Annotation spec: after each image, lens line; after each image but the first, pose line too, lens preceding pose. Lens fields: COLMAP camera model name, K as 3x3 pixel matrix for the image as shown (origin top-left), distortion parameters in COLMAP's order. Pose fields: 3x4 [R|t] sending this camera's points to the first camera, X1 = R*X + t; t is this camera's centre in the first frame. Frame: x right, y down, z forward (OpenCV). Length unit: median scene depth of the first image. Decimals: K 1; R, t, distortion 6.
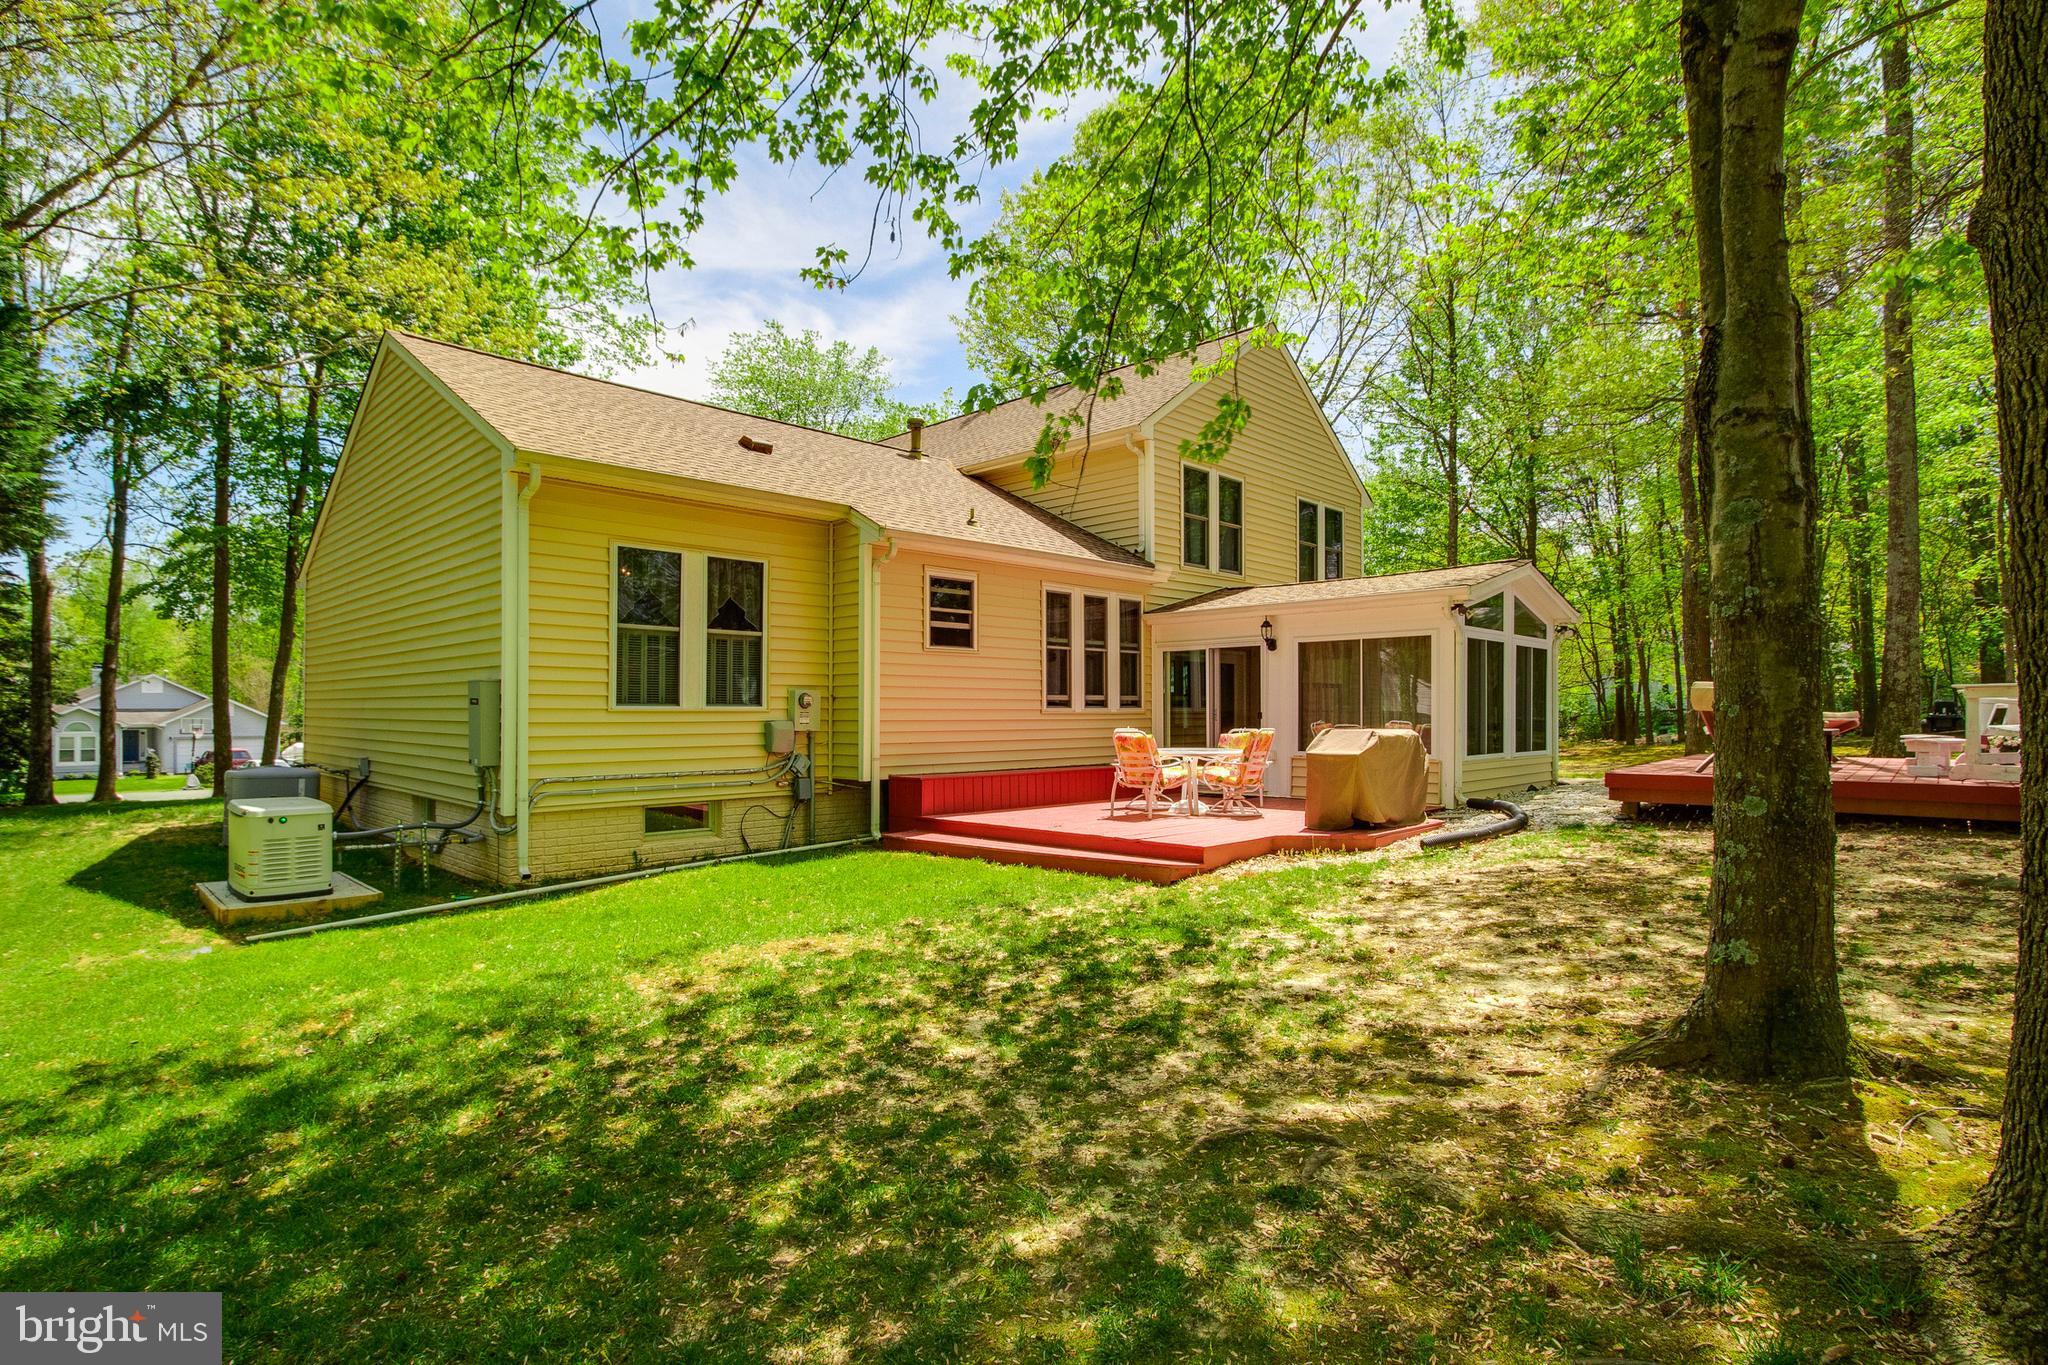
lens RADIAL K [[1009.0, 0, 1021.8], [0, 1009.0, 696.2], [0, 0, 1]] dist [0.000322, -0.000530]
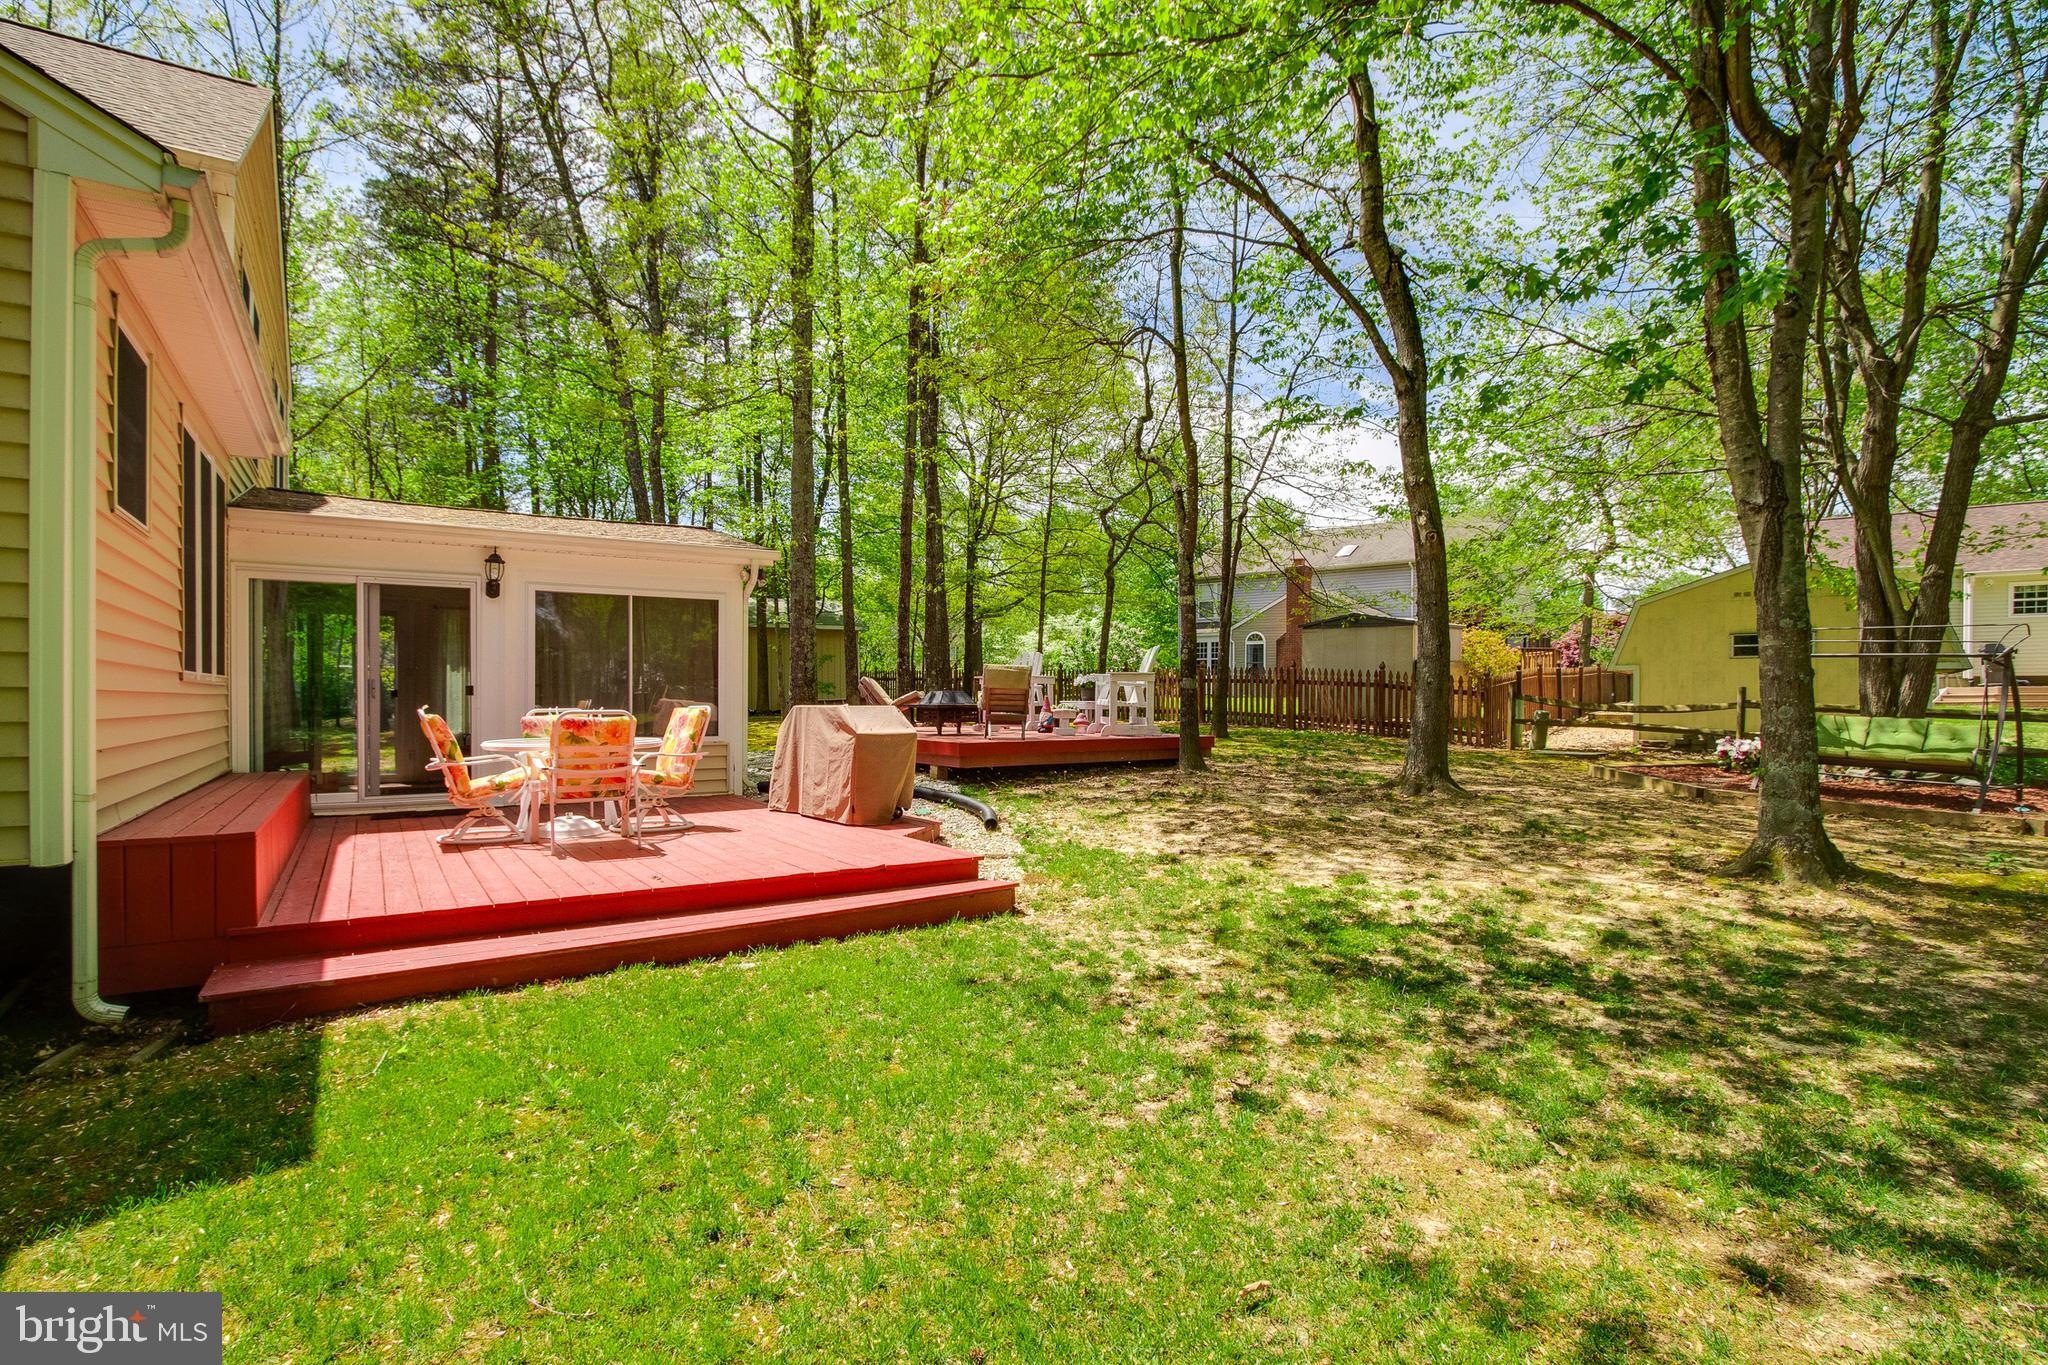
lens RADIAL K [[1009.0, 0, 1016.5], [0, 1009.0, 691.1], [0, 0, 1]] dist [0.000322, -0.000530]
pose [[0.212464, 0.005423, 0.977154, -0.806704], [-0.011620, 0.999928, -0.003023, 0.037243], [-0.977100, -0.010712, 0.212512, 1.183225]]
